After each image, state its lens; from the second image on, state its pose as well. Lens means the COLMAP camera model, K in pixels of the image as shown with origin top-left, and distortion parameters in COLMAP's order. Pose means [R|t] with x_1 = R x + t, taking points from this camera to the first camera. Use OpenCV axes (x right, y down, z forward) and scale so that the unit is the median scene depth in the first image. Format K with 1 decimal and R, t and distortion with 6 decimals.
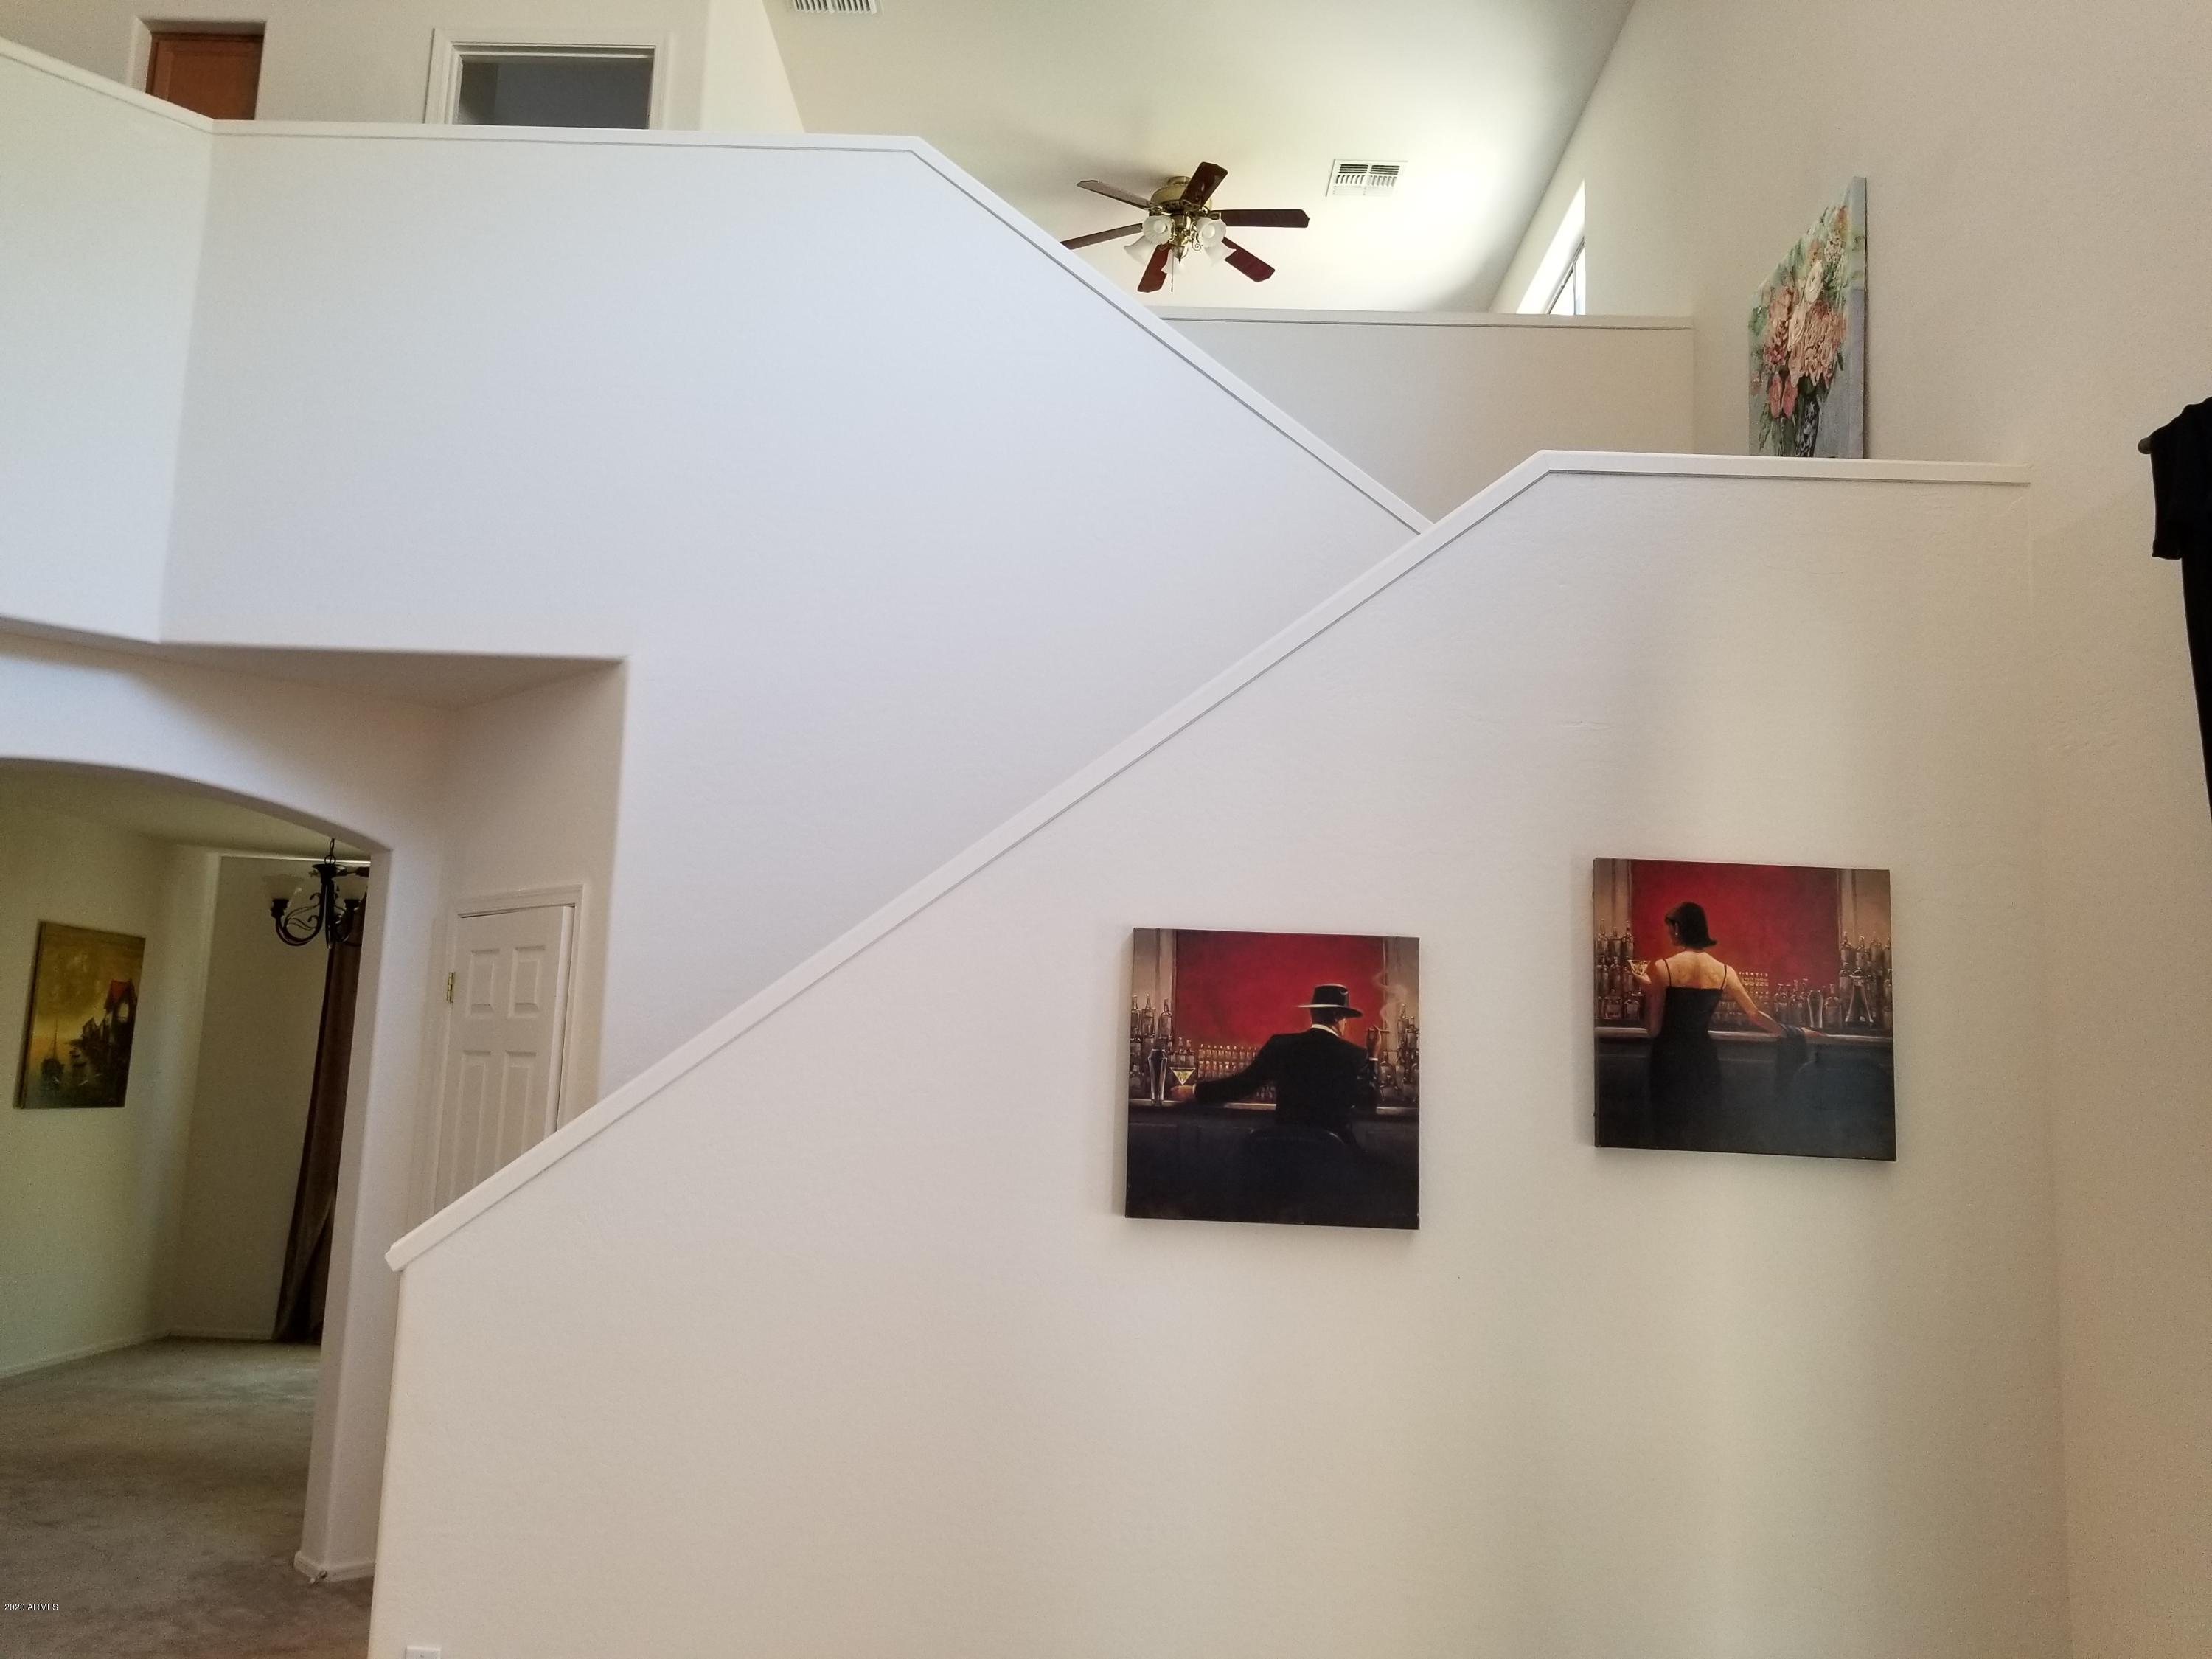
lens RADIAL K [[1727.8, 0, 1106.0], [0, 1727.8, 829.5], [0, 0, 1]] dist [0.077703, -0.137929]
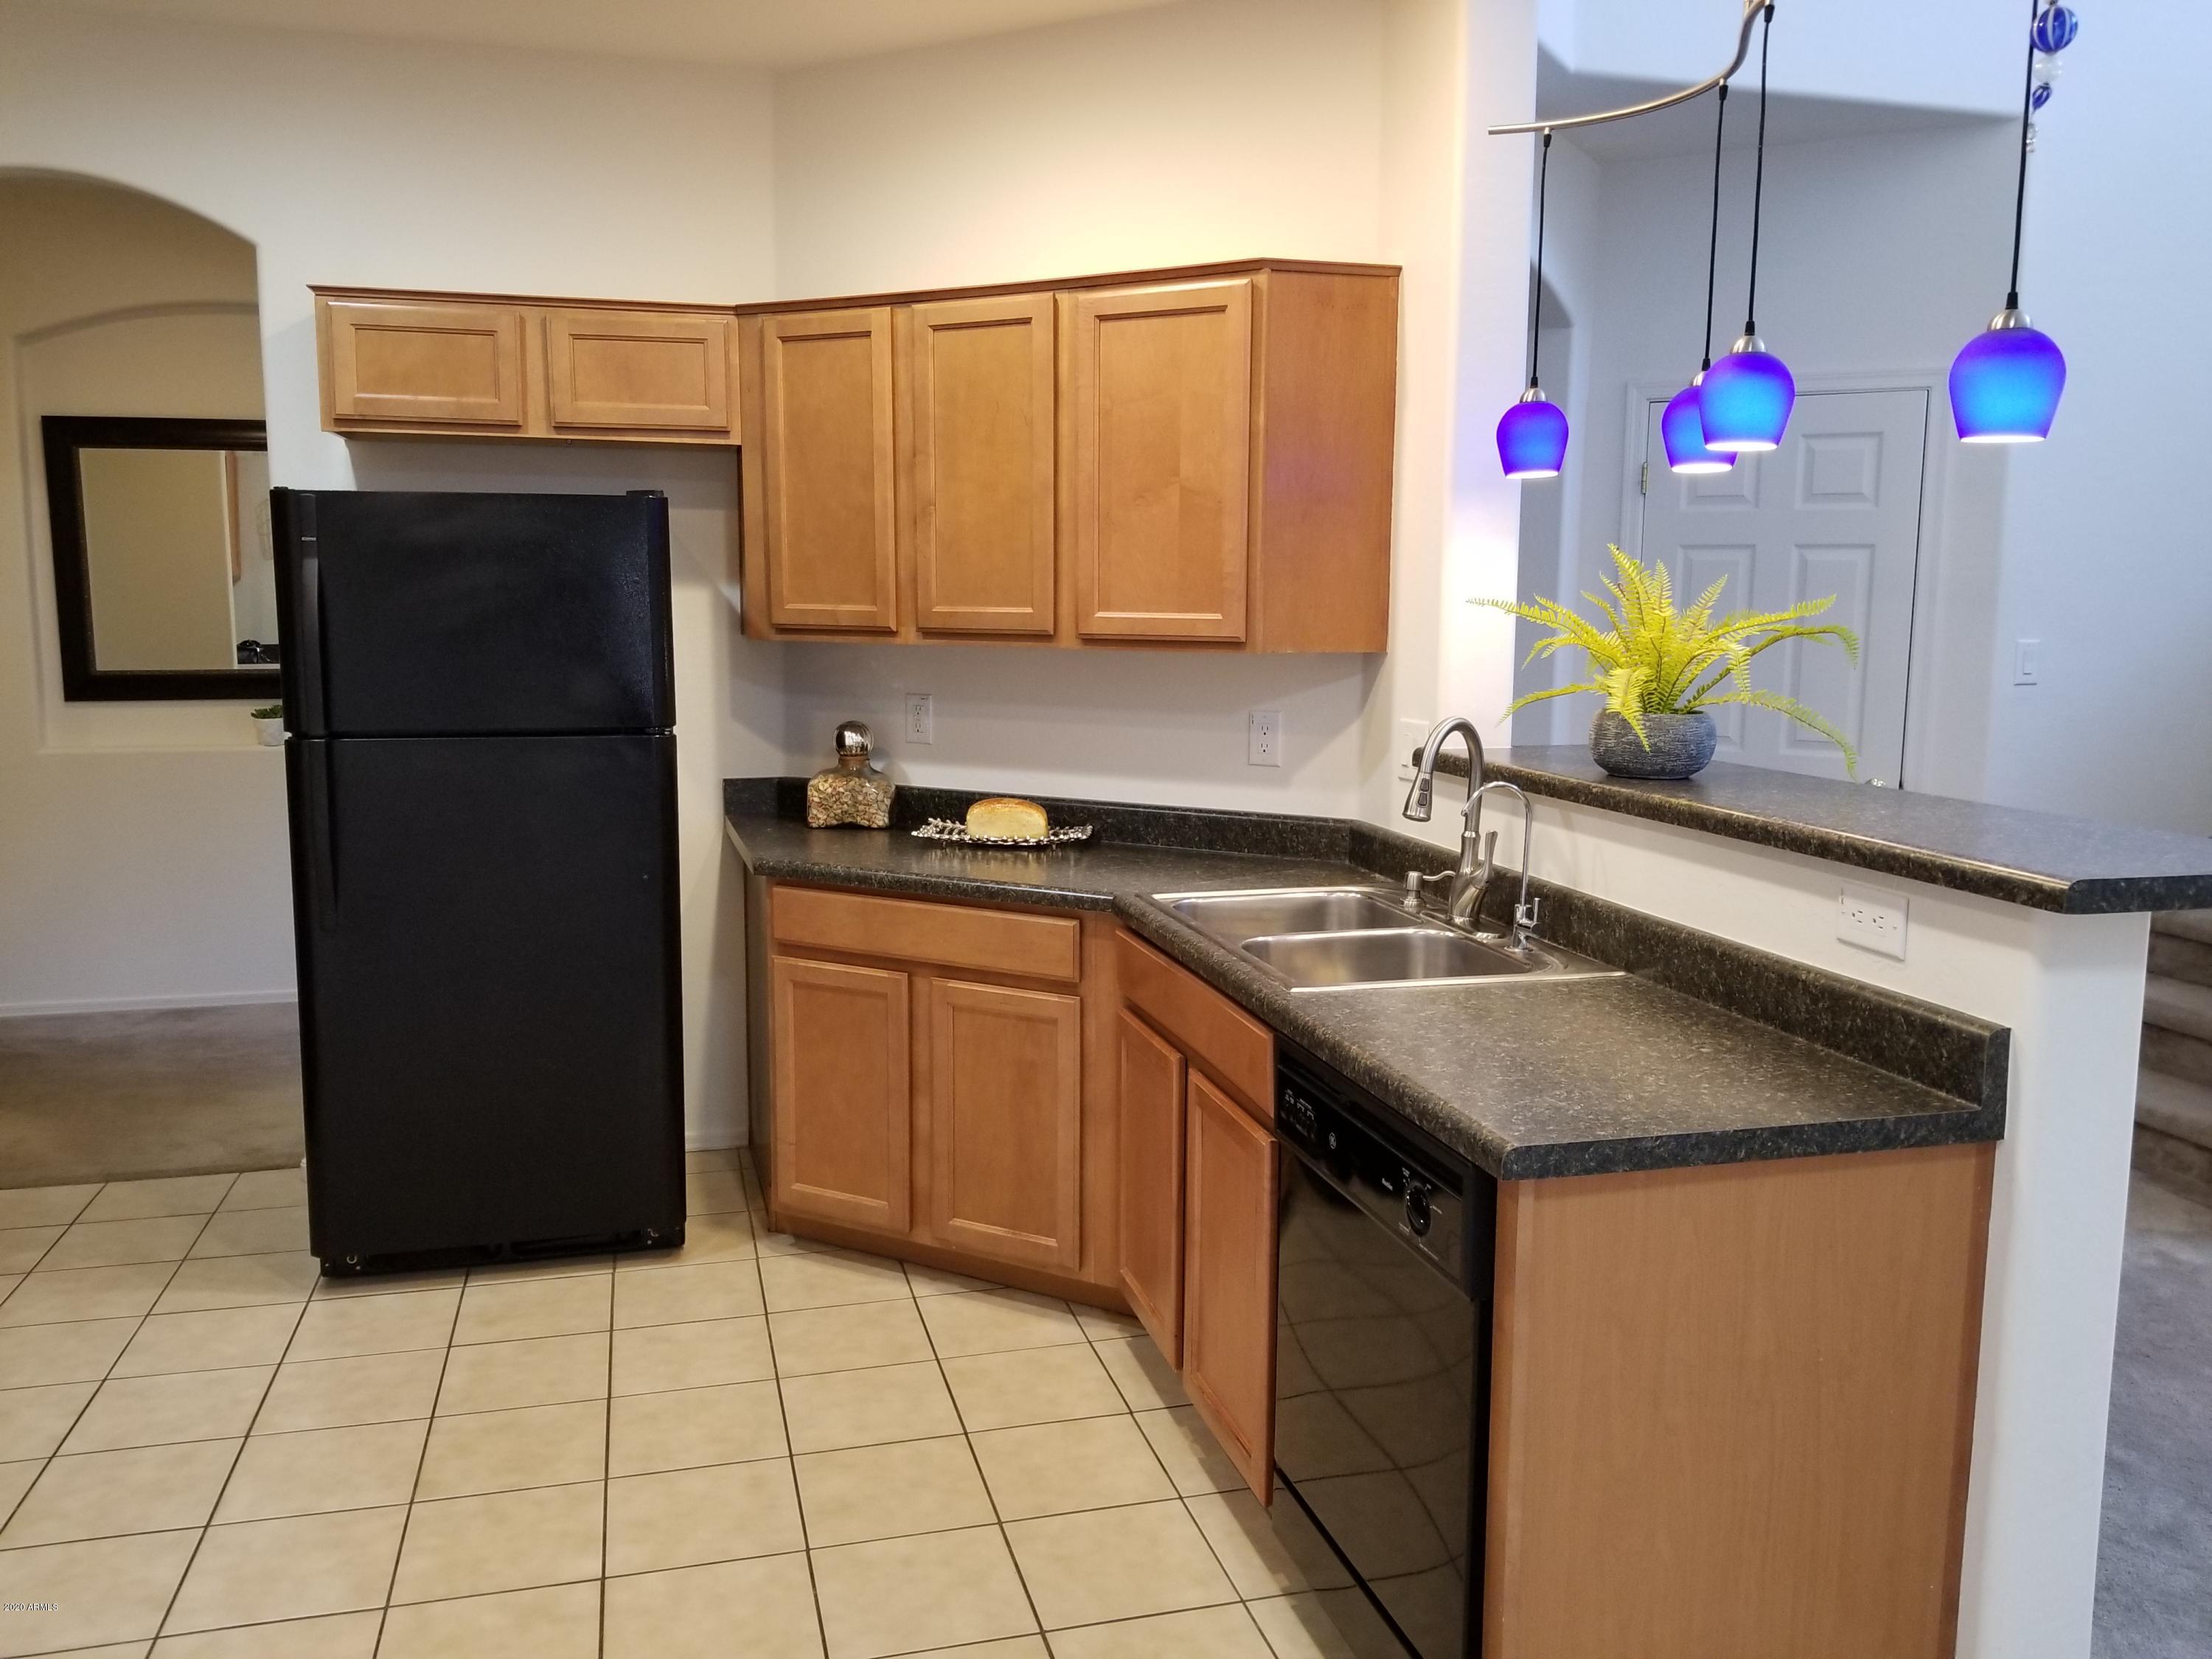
lens RADIAL K [[1722.2, 0, 1115.7], [0, 1722.2, 819.3], [0, 0, 1]] dist [0.084756, -0.151906]
pose [[0.954886, -0.070954, 0.288371, -1.029085], [-0.015023, 0.958254, 0.285524, 0.003530], [-0.296591, -0.276975, 0.913957, 0.190405]]
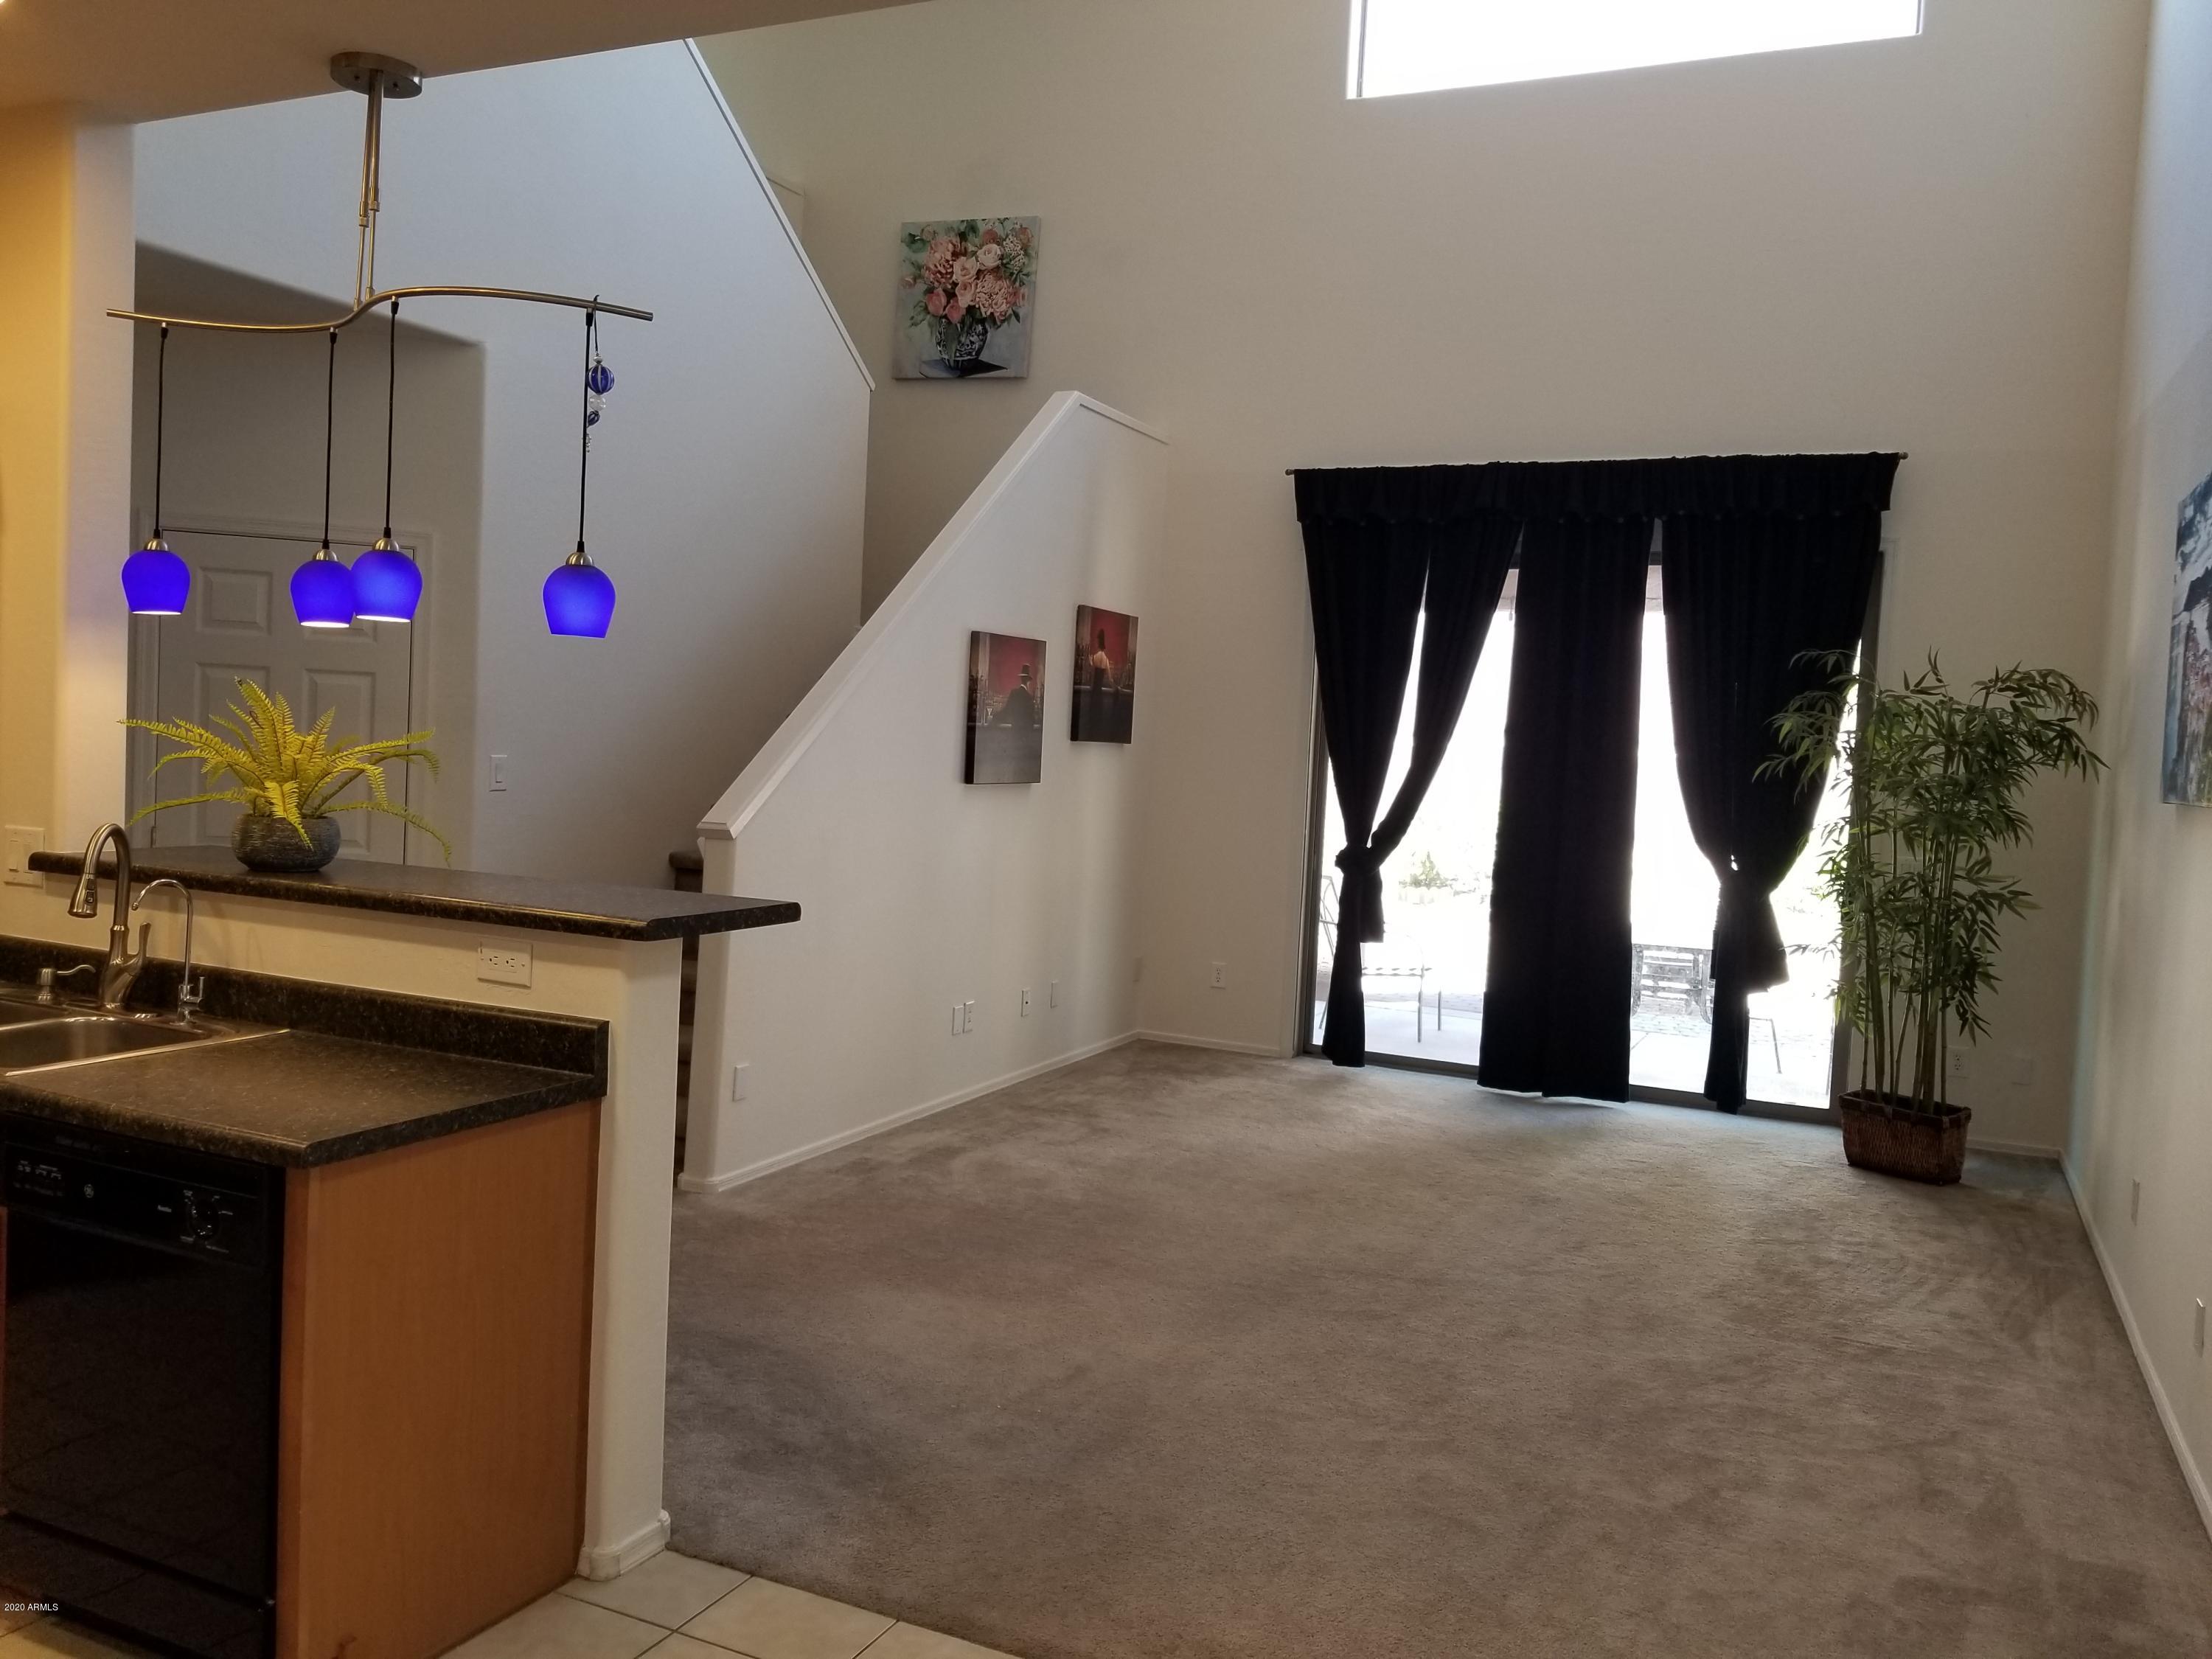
lens RADIAL K [[1718.3, 0, 1085.3], [0, 1718.3, 823.3], [0, 0, 1]] dist [0.083767, -0.142391]
pose [[0.400263, -0.068613, 0.913828, -1.204247], [-0.170463, 0.974215, 0.147811, -0.025714], [-0.900406, -0.214937, 0.378247, 0.115671]]
